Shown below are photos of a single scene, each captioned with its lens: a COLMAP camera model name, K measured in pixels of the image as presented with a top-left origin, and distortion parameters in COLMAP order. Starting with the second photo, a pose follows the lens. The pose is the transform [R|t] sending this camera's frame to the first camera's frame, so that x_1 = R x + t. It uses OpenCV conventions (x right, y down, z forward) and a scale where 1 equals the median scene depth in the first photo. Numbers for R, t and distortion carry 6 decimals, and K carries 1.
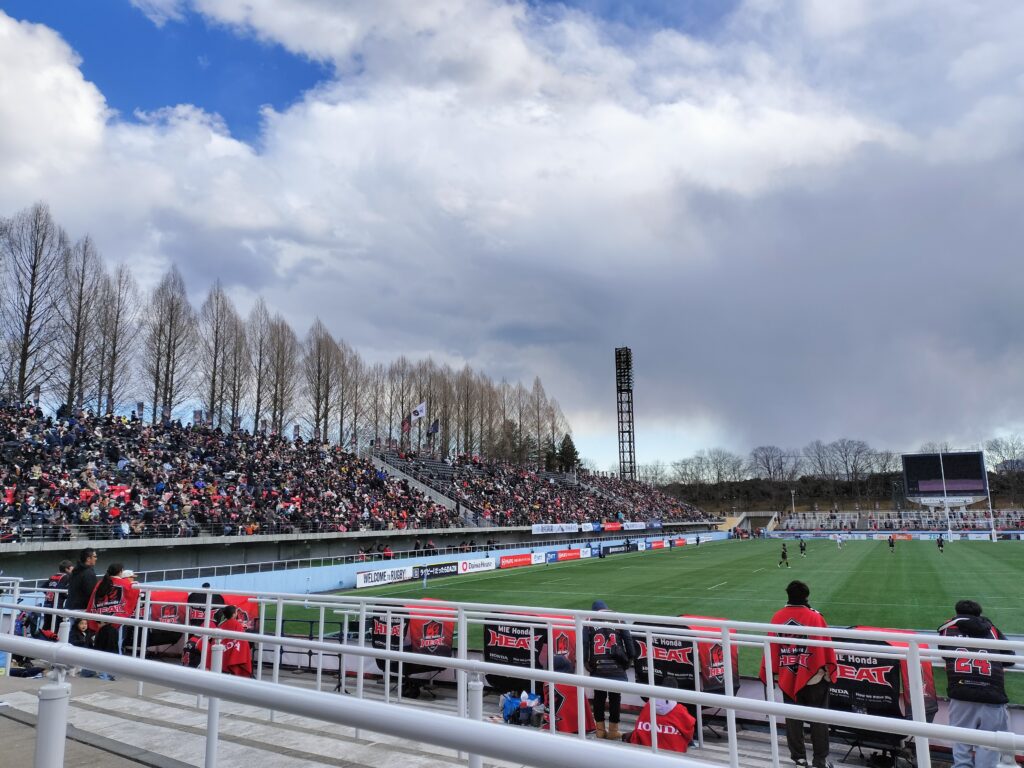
lens RADIAL K [[759.9, 0, 514.2], [0, 759.9, 371.7], [0, 0, 1]] dist [0.089362, -0.104916]
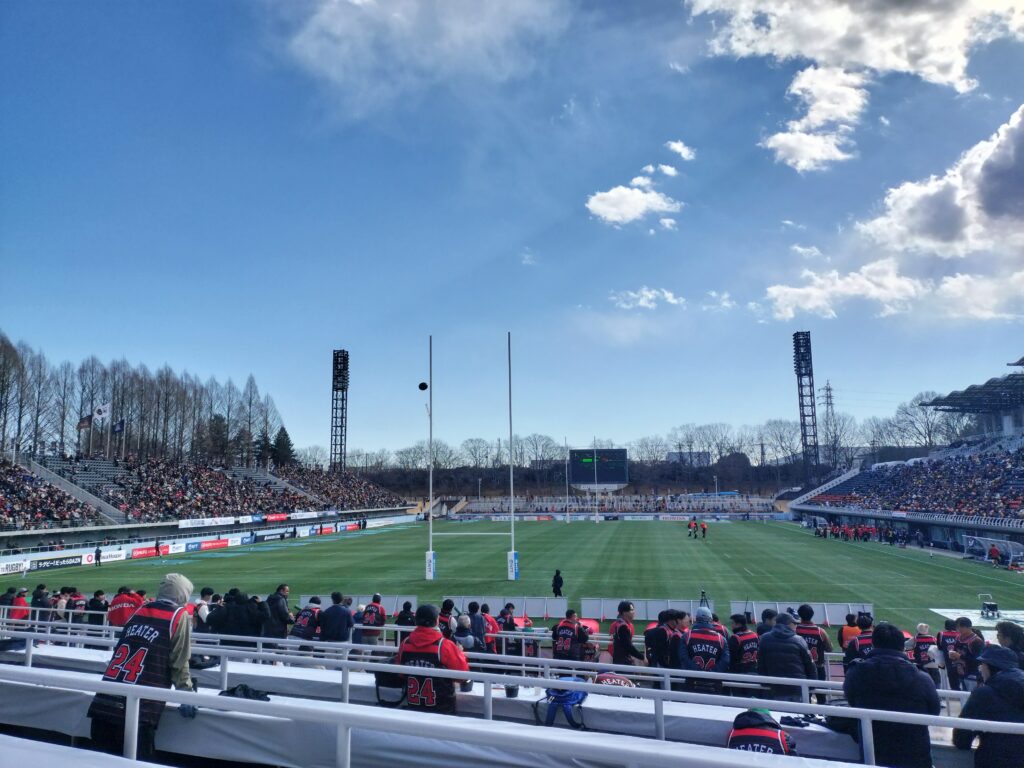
lens RADIAL K [[759.9, 0, 514.2], [0, 759.9, 371.7], [0, 0, 1]] dist [0.089362, -0.104916]
pose [[0.959950, 0.045008, 0.276533, 0.112659], [-0.053119, 0.998348, 0.021906, -0.051500], [-0.275090, -0.035717, 0.960755, -0.175961]]
